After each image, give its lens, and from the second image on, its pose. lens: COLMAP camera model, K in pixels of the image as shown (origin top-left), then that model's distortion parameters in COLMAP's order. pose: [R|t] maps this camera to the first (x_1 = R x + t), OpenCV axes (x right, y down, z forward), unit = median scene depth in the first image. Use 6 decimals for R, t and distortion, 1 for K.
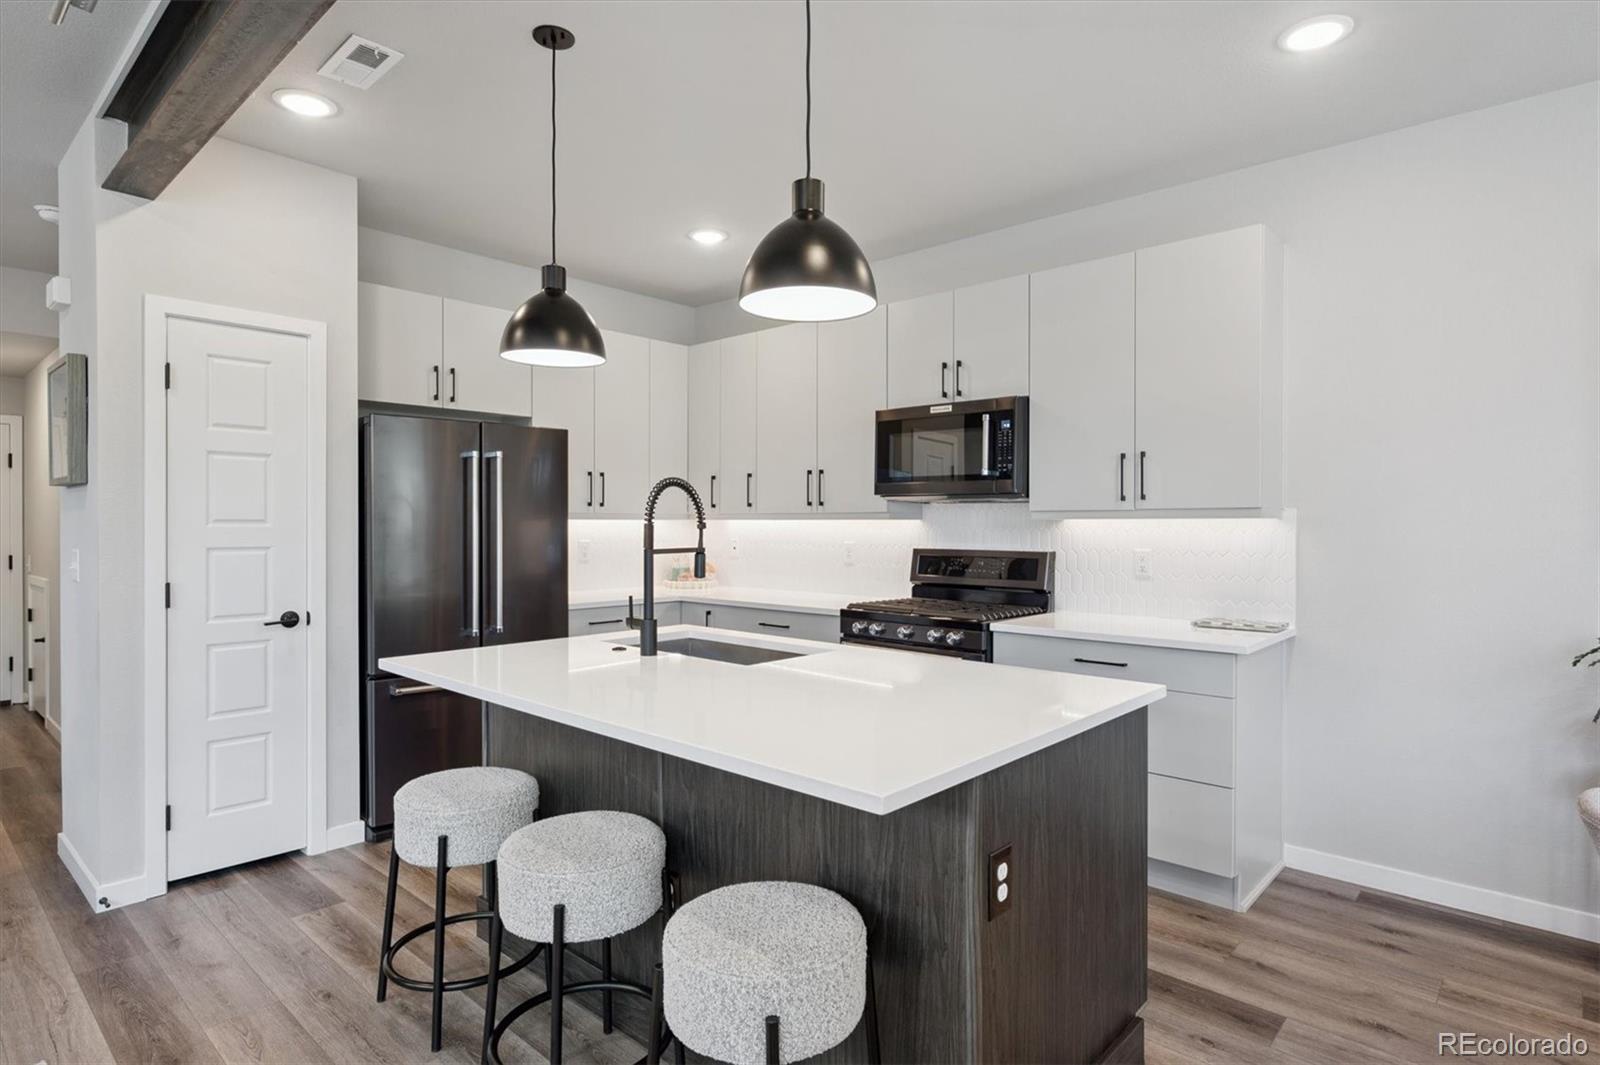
lens RADIAL K [[851.8, 0, 804.2], [0, 851.8, 529.3], [0, 0, 1]] dist [-0.004545, -0.000947]
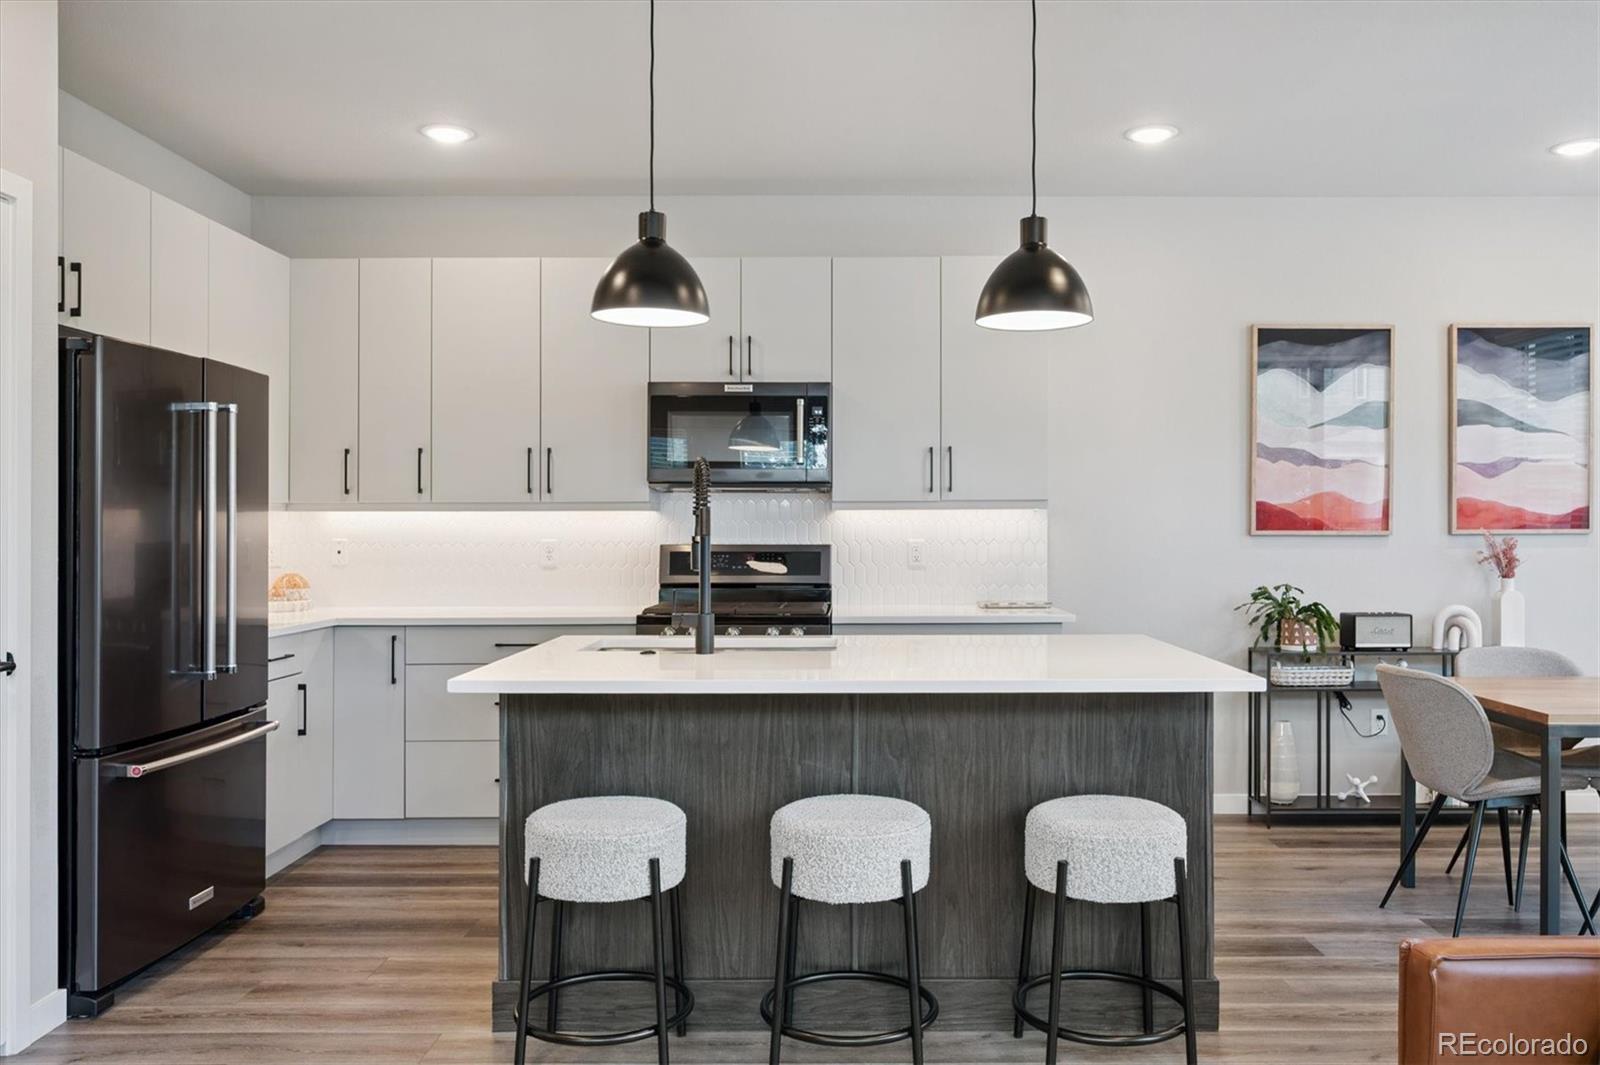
lens RADIAL K [[1277.3, 0, 801.6], [0, 1277.3, 531.9], [0, 0, 1]] dist [-0.009909, -0.007978]
pose [[0.738276, -0.004154, 0.674486, -0.745013], [0.008140, 0.999963, -0.002751, 0.016947], [-0.674449, 0.007522, 0.738283, -0.049471]]
